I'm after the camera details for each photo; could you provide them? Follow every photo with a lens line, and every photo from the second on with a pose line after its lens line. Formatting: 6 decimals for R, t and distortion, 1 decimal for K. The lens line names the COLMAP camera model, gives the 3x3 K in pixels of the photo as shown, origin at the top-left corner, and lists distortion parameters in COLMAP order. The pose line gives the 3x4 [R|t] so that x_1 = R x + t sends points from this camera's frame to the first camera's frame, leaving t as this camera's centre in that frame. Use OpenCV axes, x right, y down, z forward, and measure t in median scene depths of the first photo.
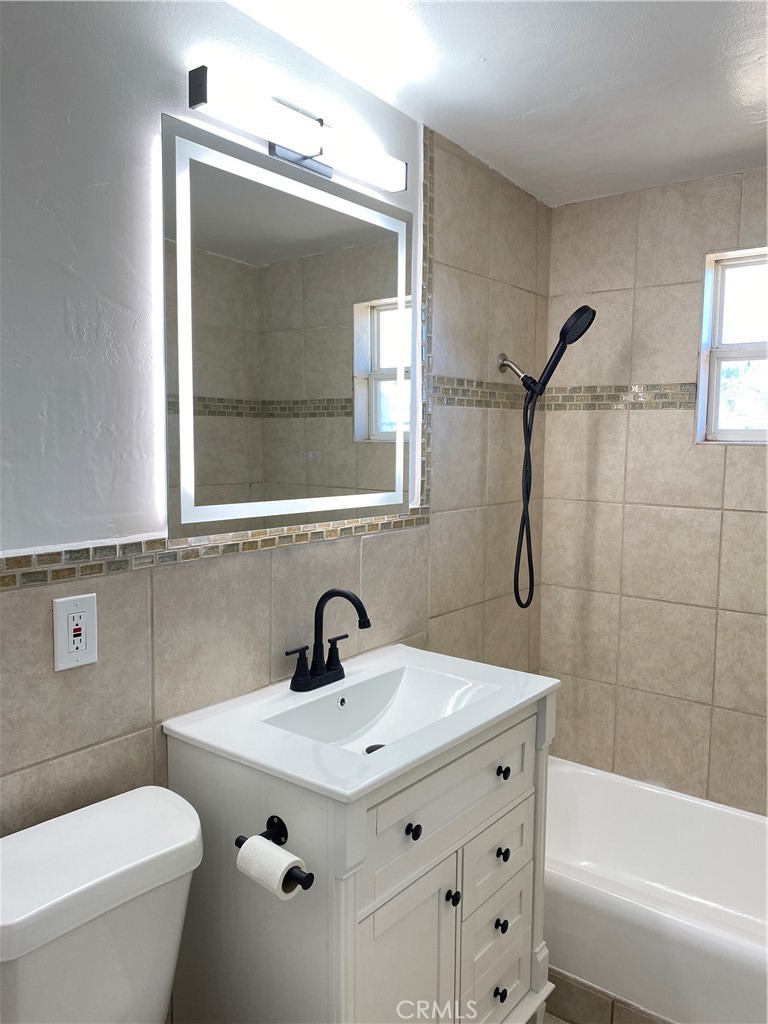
lens RADIAL K [[777.1, 0, 388.7], [0, 777.1, 509.0], [0, 0, 1]] dist [0.081432, -0.127632]
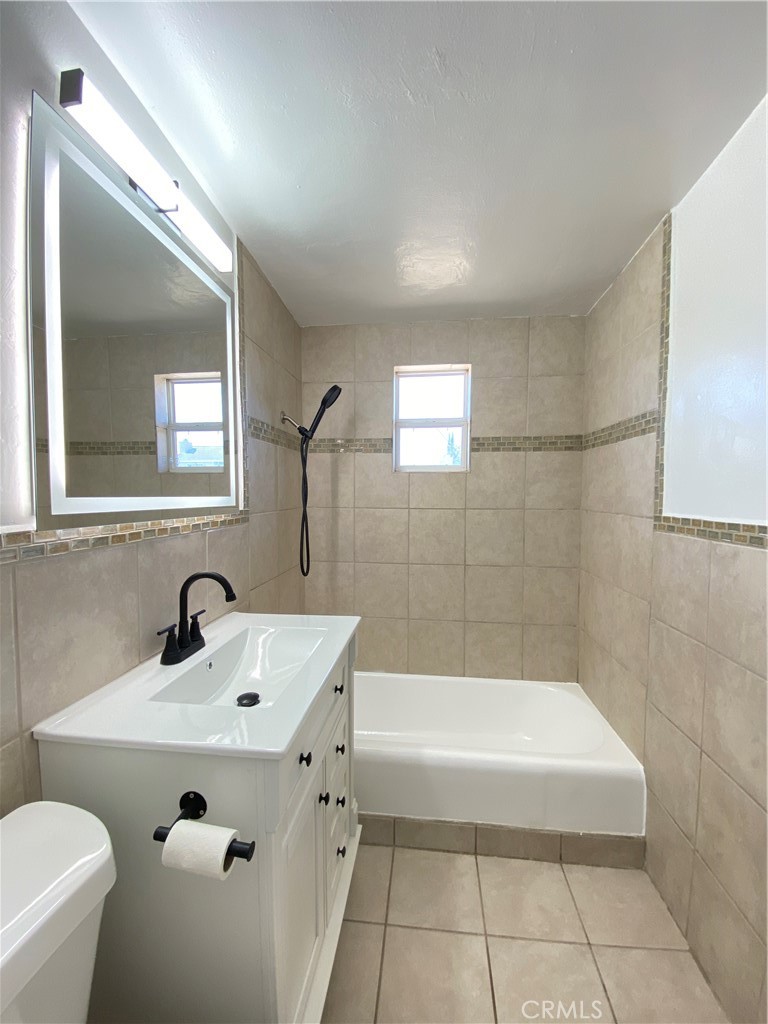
lens RADIAL K [[415.8, 0, 390.0], [0, 415.8, 512.5], [0, 0, 1]] dist [0.035044, -0.027588]
pose [[0.856719, -0.031858, 0.514799, -0.135622], [0.050759, 0.998453, -0.022683, 0.037674], [-0.513280, 0.045564, 0.857011, 0.268851]]
